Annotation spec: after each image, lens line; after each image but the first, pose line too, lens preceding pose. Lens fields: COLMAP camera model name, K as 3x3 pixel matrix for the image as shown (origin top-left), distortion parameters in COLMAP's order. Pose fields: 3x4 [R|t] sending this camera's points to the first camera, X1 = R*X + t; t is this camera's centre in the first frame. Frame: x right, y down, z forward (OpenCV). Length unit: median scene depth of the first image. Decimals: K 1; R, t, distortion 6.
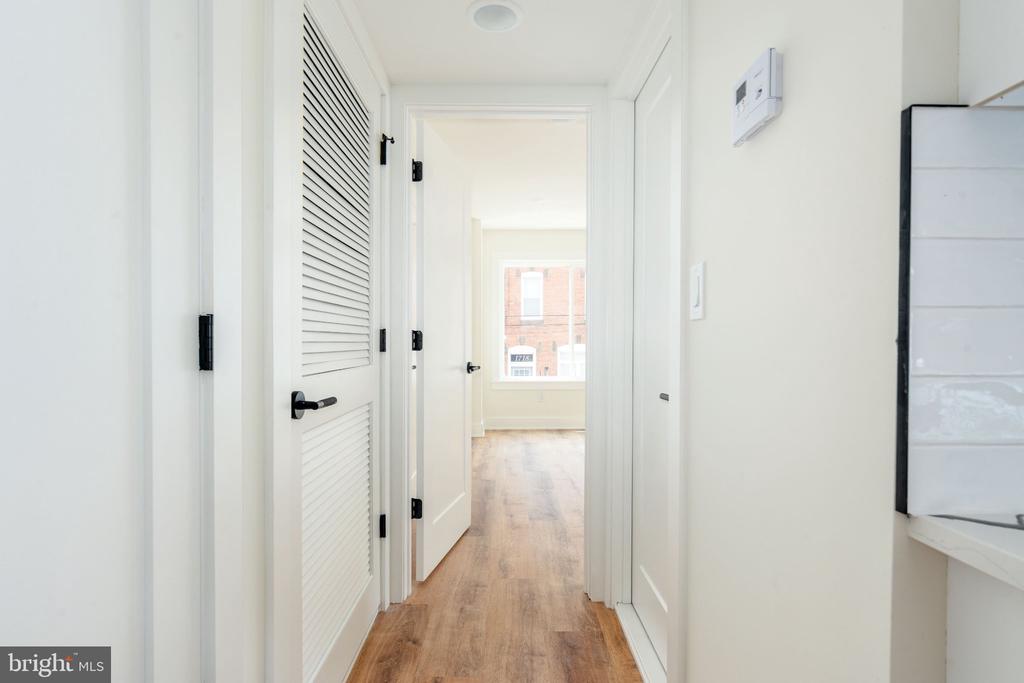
lens RADIAL K [[538.4, 0, 512.0], [0, 538.4, 341.5], [0, 0, 1]] dist [-0.000355, -0.000023]
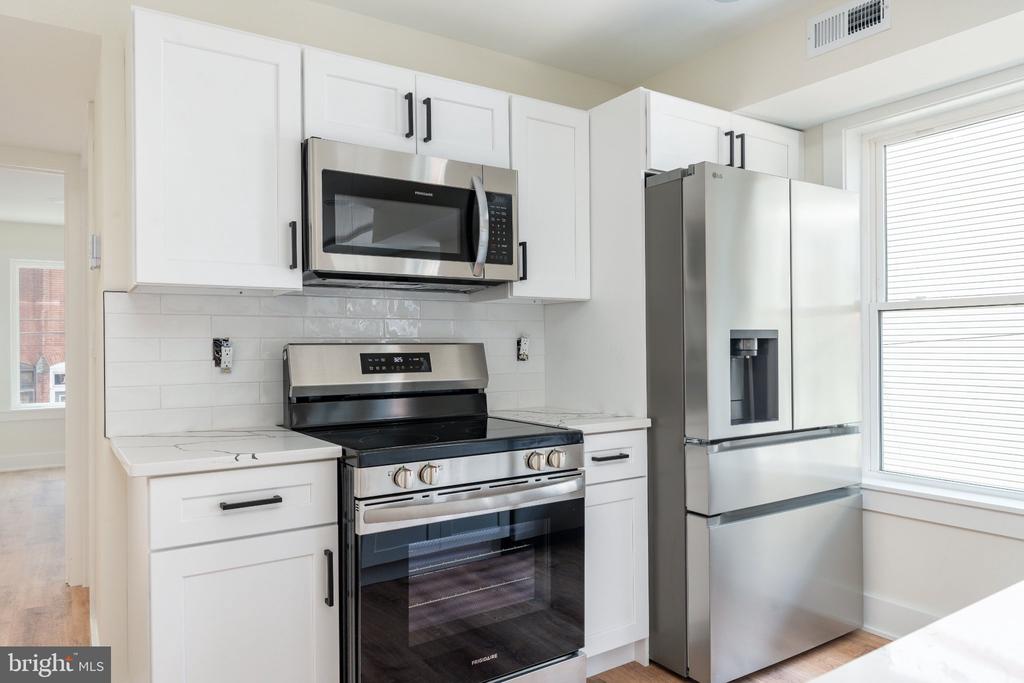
lens RADIAL K [[688.5, 0, 512.0], [0, 688.5, 341.5], [0, 0, 1]] dist [0.004285, -0.001022]
pose [[0.842167, -0.004905, 0.539195, 0.050969], [0.011889, 0.999884, -0.009473, -0.009819], [-0.539086, 0.014388, 0.842128, -0.271472]]
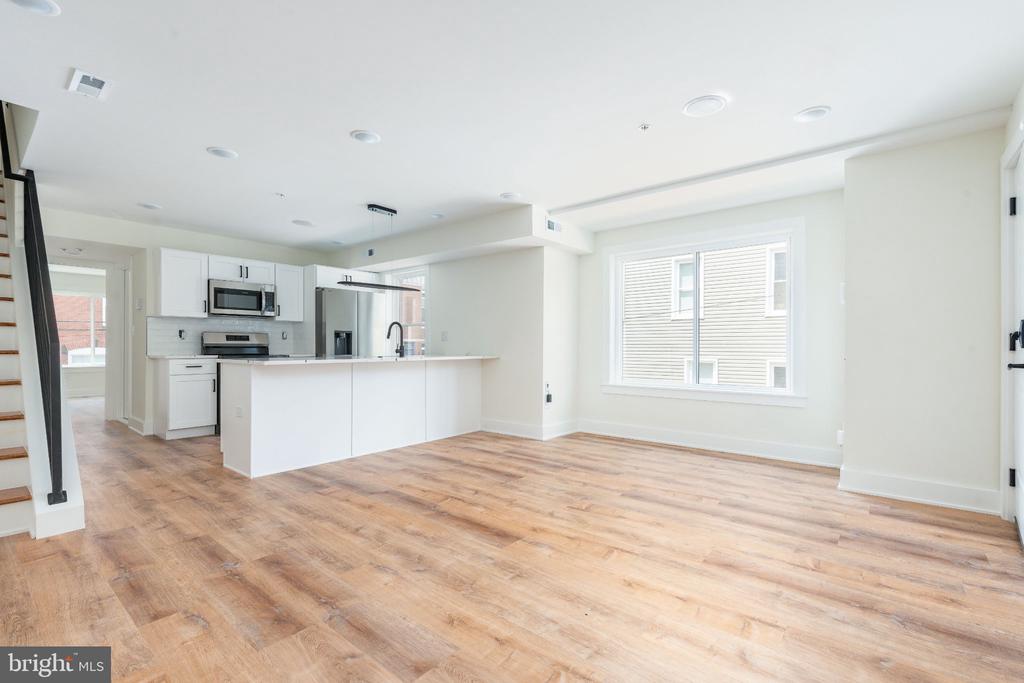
lens RADIAL K [[455.6, 0, 512.0], [0, 455.6, 341.5], [0, 0, 1]] dist [0.004824, 0.000164]
pose [[0.645810, 0.006564, 0.763470, -0.131778], [0.005358, 0.999899, -0.013129, 0.018471], [-0.763479, 0.012570, 0.645710, -0.897738]]
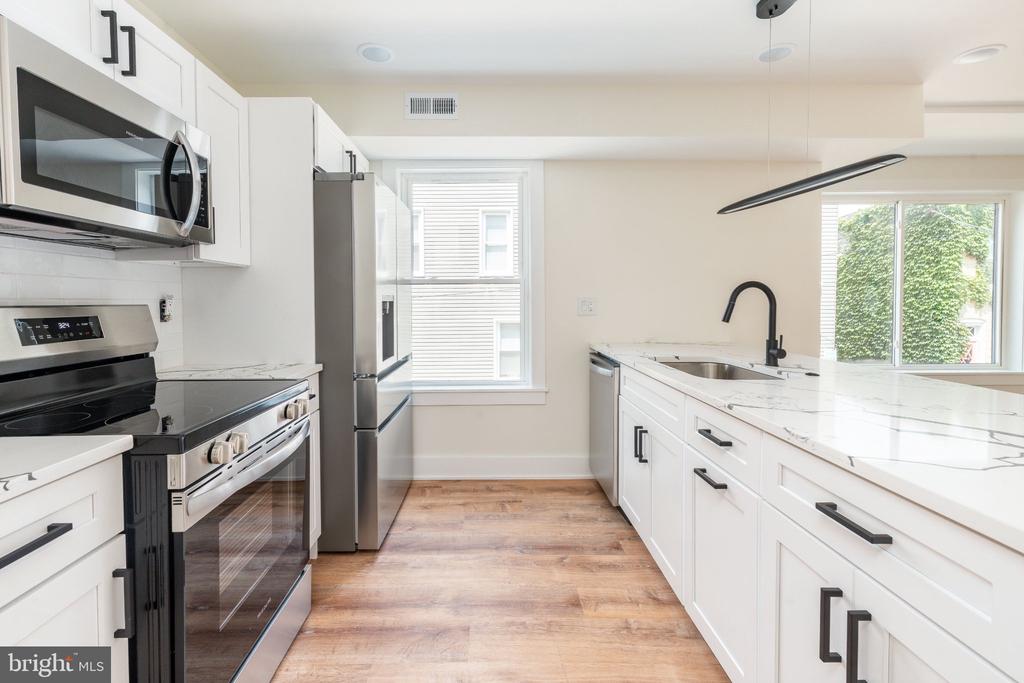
lens RADIAL K [[474.2, 0, 495.0], [0, 474.2, 310.8], [0, 0, 1]] dist [0.003366, 0.000288]
pose [[0.006969, -0.024389, 0.999678, -0.010744], [0.009731, 0.999657, 0.024320, -0.014095], [-0.999928, 0.009559, 0.007204, -0.117396]]
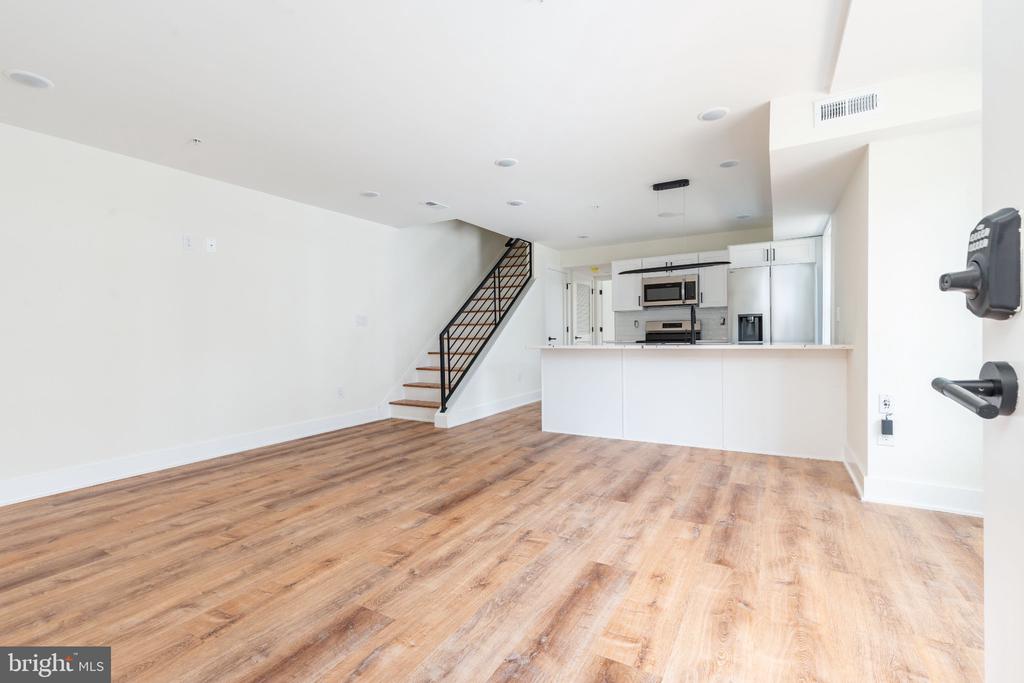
lens RADIAL K [[455.6, 0, 512.0], [0, 455.6, 341.5], [0, 0, 1]] dist [0.004824, 0.000164]
pose [[0.860609, -0.009004, -0.509186, 0.404732], [0.014420, 0.999874, 0.006693, 0.020819], [0.509061, -0.013103, 0.860631, -0.966343]]
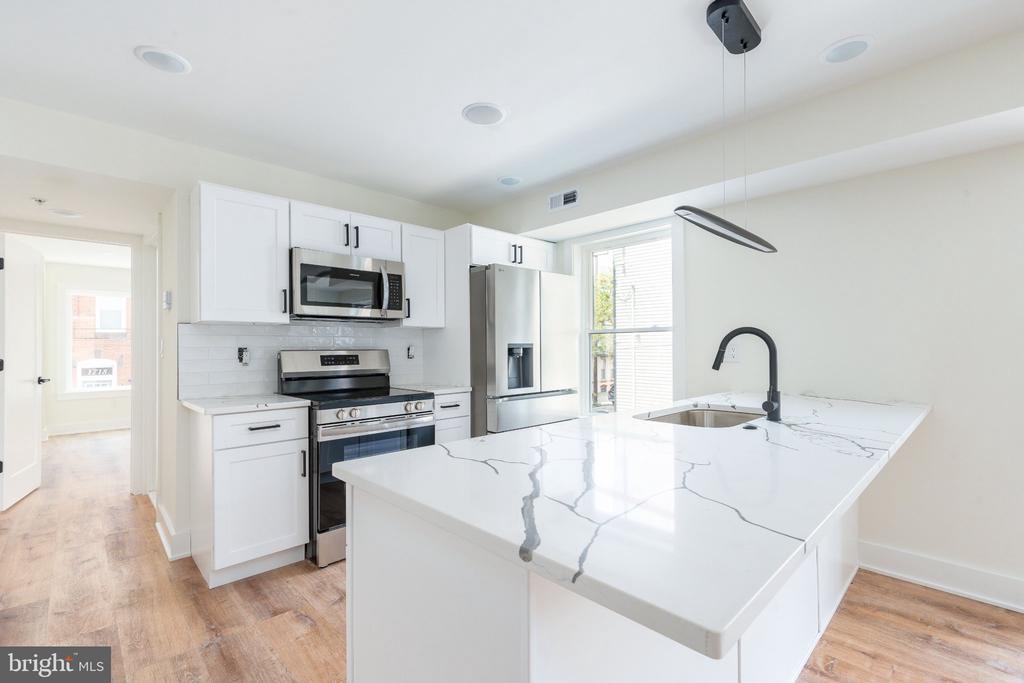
lens RADIAL K [[455.6, 0, 512.0], [0, 455.6, 341.5], [0, 0, 1]] dist [0.004824, 0.000164]
pose [[0.730756, 0.001488, 0.682637, 0.005049], [0.011105, 0.999839, -0.014068, -0.013179], [-0.682548, 0.017861, 0.730622, -0.395437]]
